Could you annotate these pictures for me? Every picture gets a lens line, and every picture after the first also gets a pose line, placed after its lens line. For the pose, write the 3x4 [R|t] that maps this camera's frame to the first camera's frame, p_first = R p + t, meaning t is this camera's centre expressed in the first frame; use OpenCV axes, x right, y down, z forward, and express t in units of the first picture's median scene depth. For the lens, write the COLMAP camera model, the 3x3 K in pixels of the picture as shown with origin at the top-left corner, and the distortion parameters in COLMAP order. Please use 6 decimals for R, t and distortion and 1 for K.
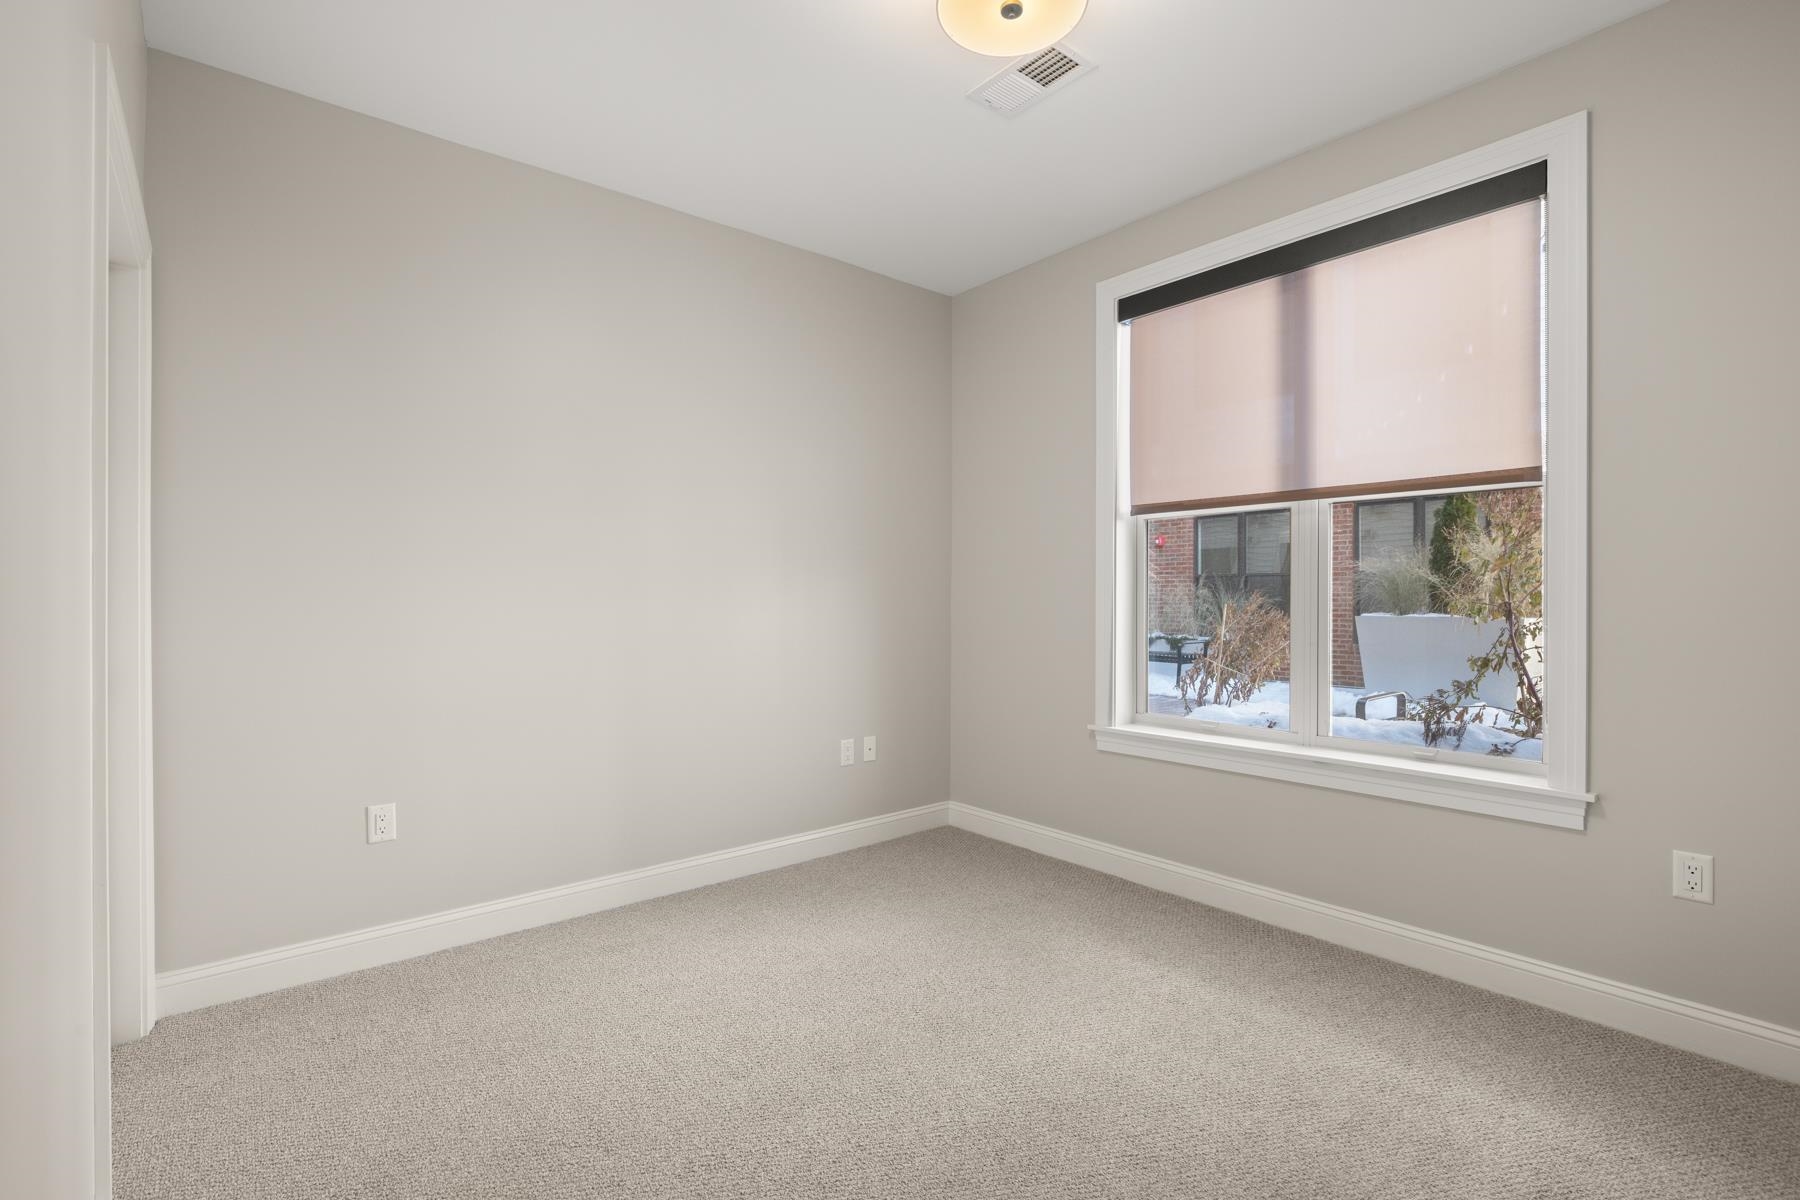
lens RADIAL K [[827.3, 0, 902.5], [0, 827.3, 601.3], [0, 0, 1]] dist [-0.000663, 0.000251]
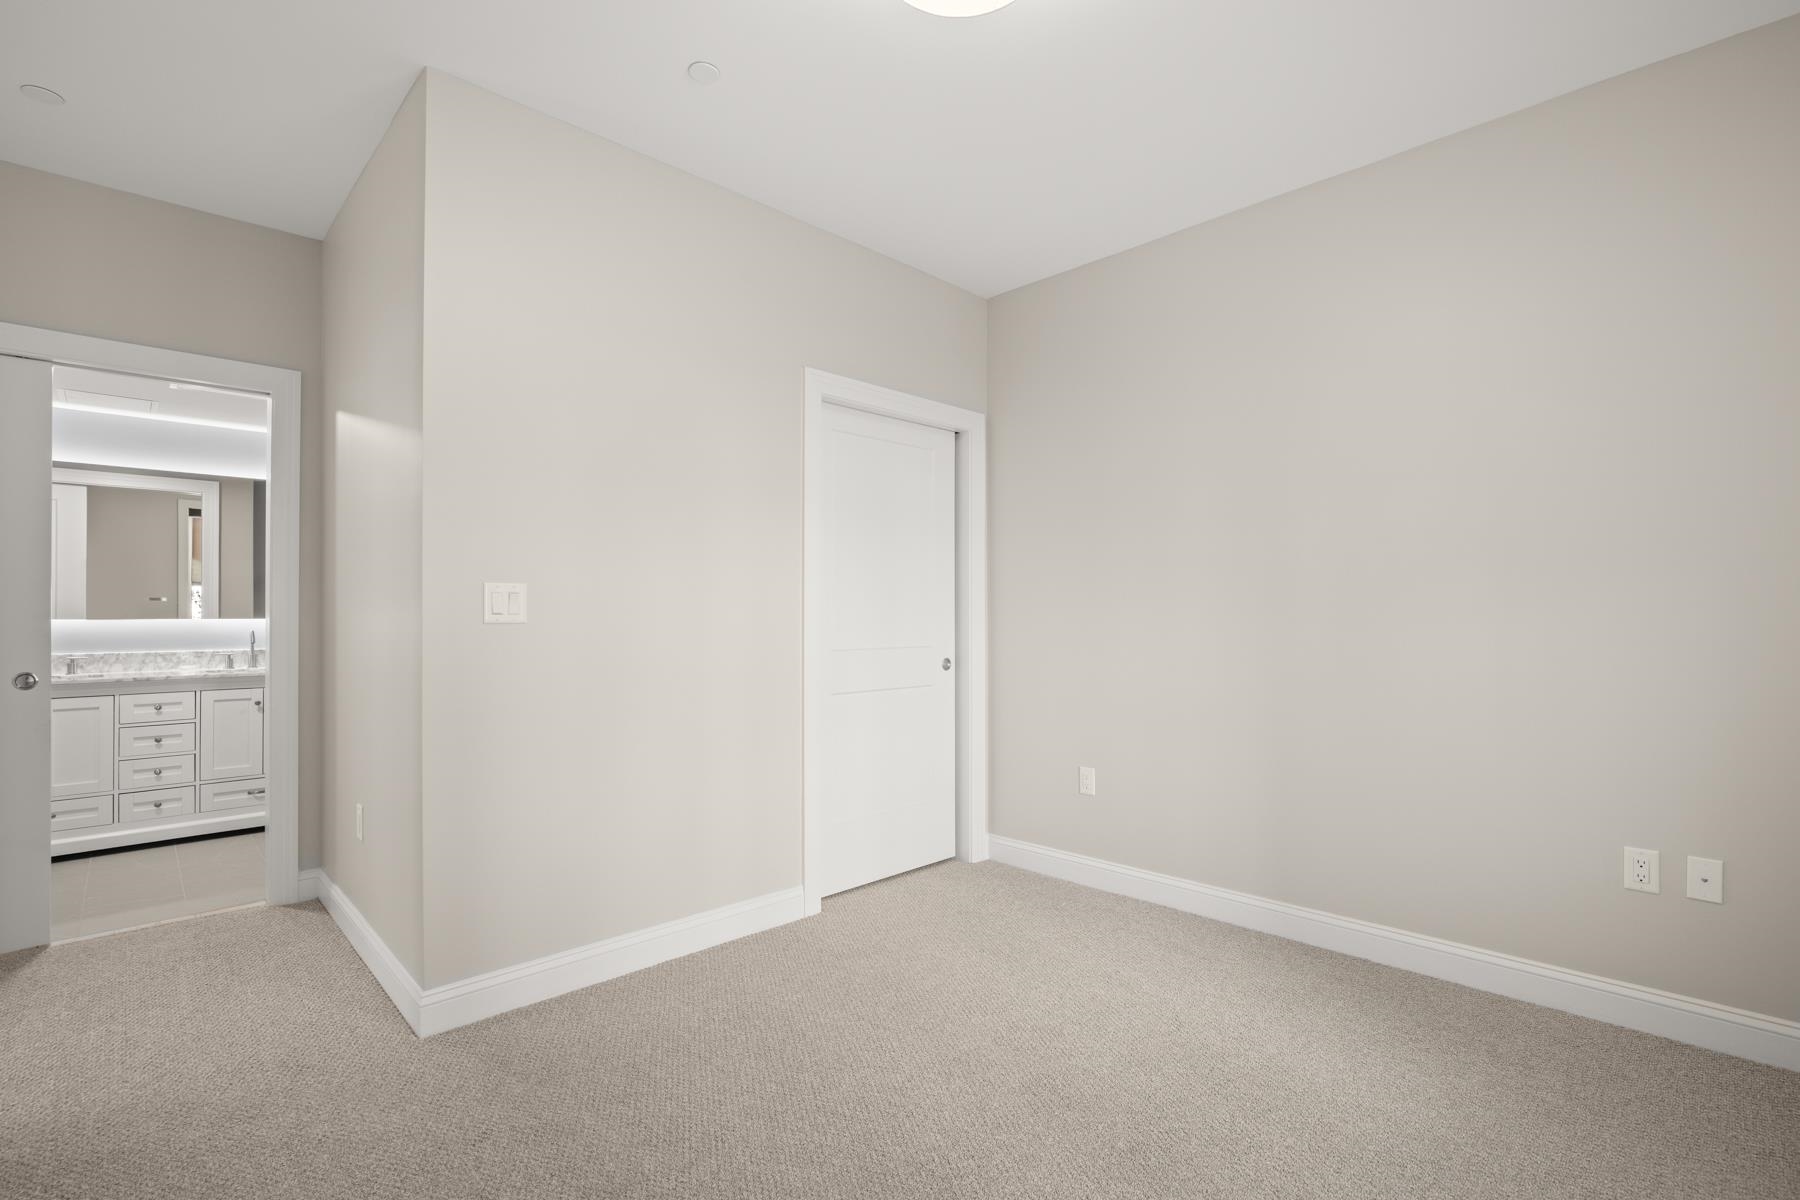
lens RADIAL K [[827.3, 0, 902.9], [0, 827.3, 606.8], [0, 0, 1]] dist [-0.000663, 0.000251]
pose [[0.081914, -0.009061, -0.996598, 0.573467], [0.002794, 0.999957, -0.008862, -0.007352], [0.996635, -0.002058, 0.081936, 0.474945]]
